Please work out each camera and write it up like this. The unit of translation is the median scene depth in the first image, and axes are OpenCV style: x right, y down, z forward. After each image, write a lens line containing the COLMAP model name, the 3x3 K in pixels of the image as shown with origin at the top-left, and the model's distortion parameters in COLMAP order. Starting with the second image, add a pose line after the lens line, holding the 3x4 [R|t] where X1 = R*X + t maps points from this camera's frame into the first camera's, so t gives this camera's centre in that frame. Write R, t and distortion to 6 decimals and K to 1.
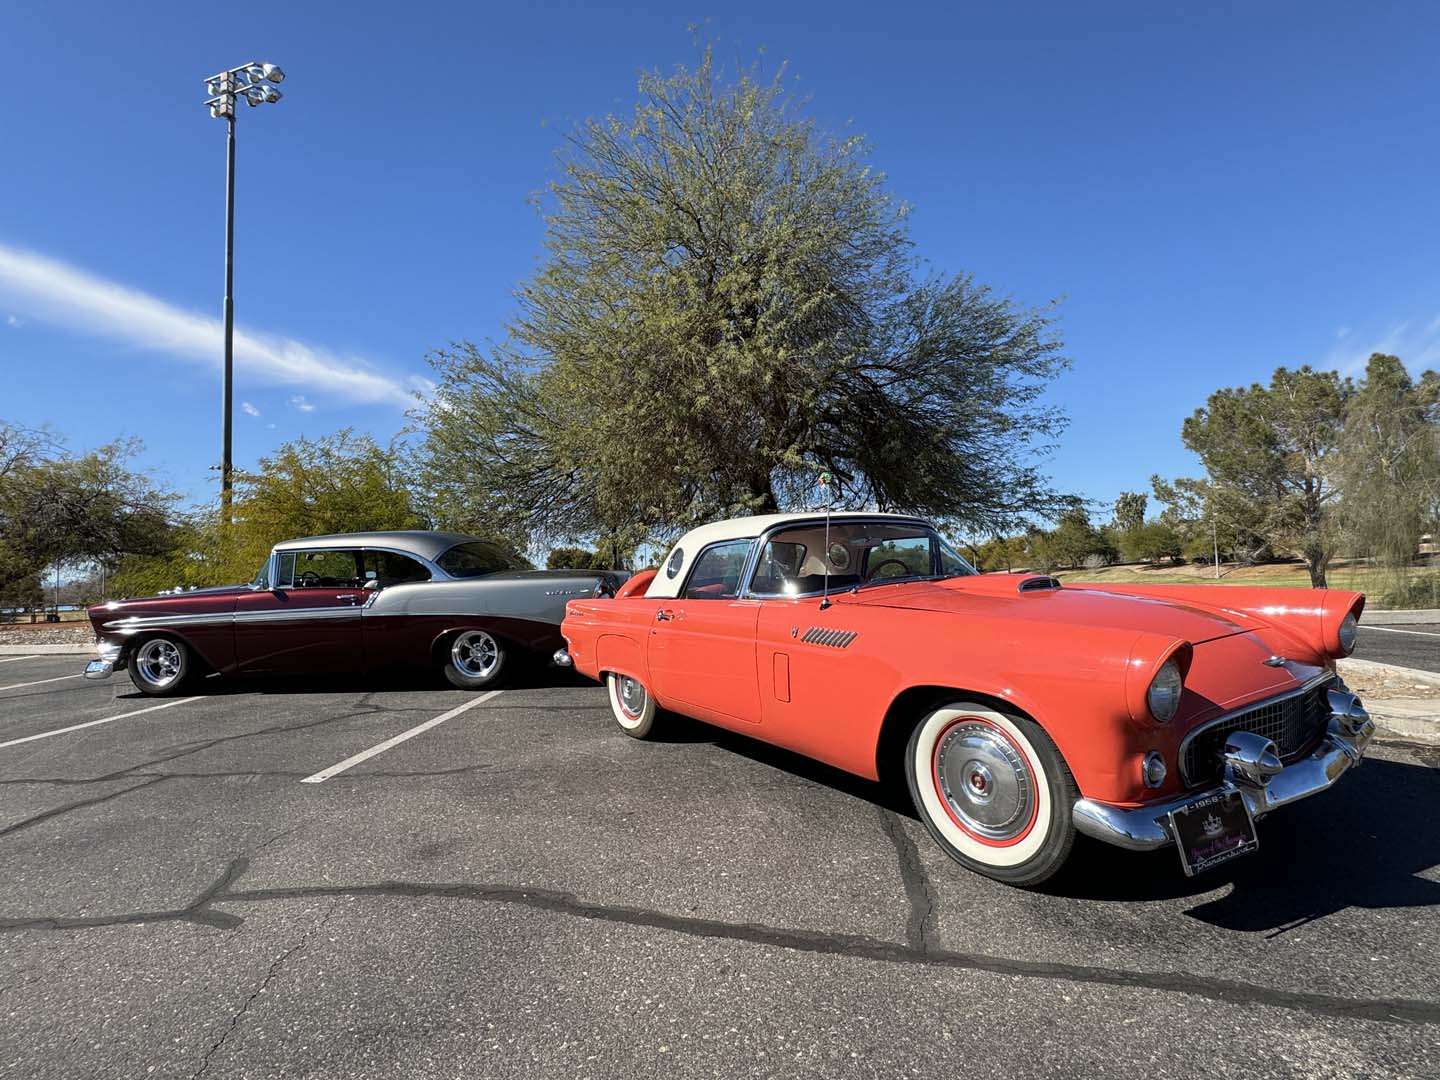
lens RADIAL K [[732.0, 0, 720.0], [0, 732.0, 540.0], [0, 0, 1]] dist [-0.003004, -0.000584]
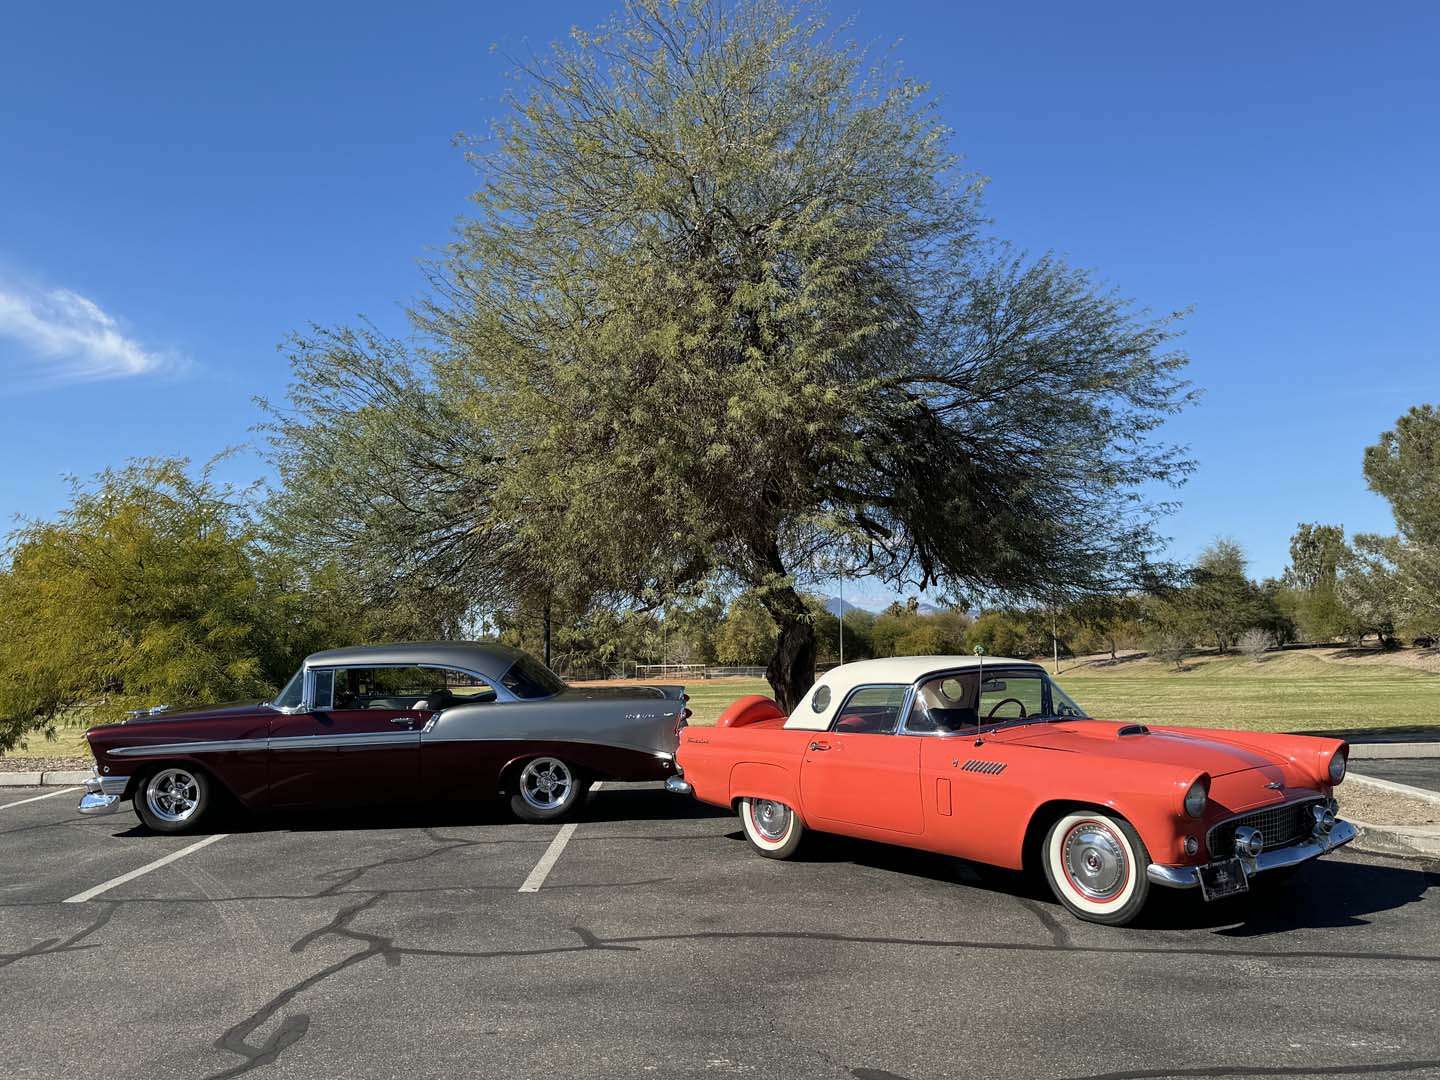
lens RADIAL K [[1355.7, 0, 724.3], [0, 1355.7, 521.2], [0, 0, 1]] dist [0.157719, -0.345140]
pose [[0.994815, 0.022382, 0.099211, -0.286981], [-0.017853, 0.998768, -0.046310, -0.096226], [-0.100125, 0.044299, 0.993988, -0.730882]]
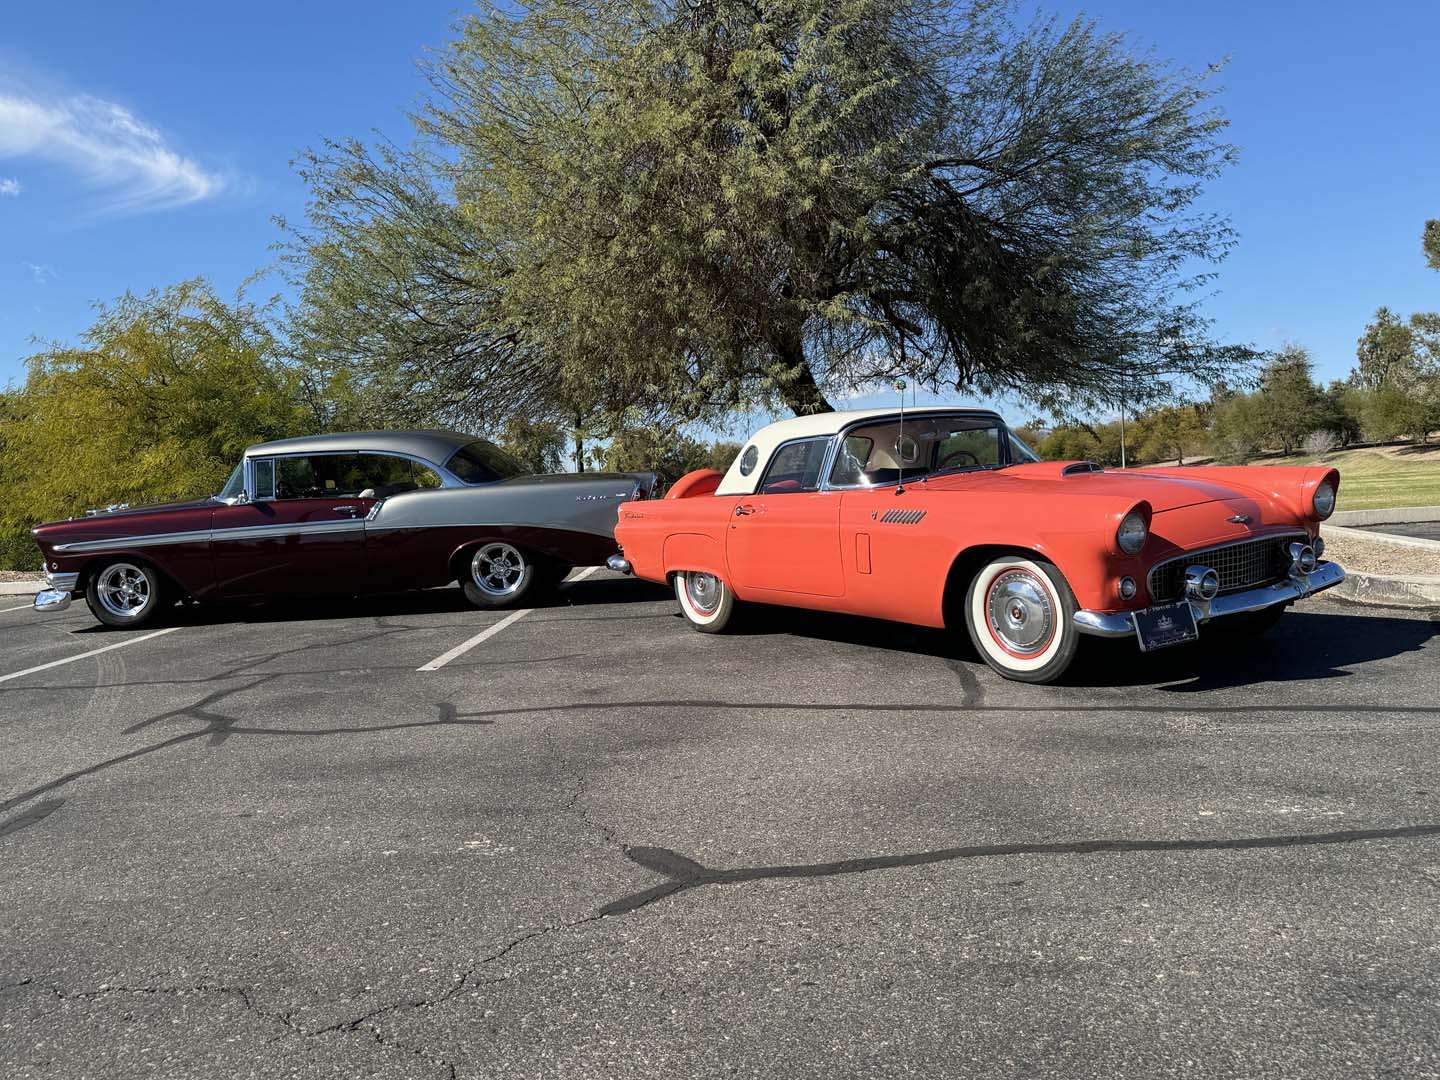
lens RADIAL K [[1238.9, 0, 722.0], [0, 1238.9, 555.3], [0, 0, 1]] dist [0.153717, -0.306577]
pose [[0.999452, -0.026482, 0.019858, -0.092517], [0.024211, 0.993965, 0.106990, -0.015342], [-0.022571, -0.106451, 0.994062, -0.498013]]
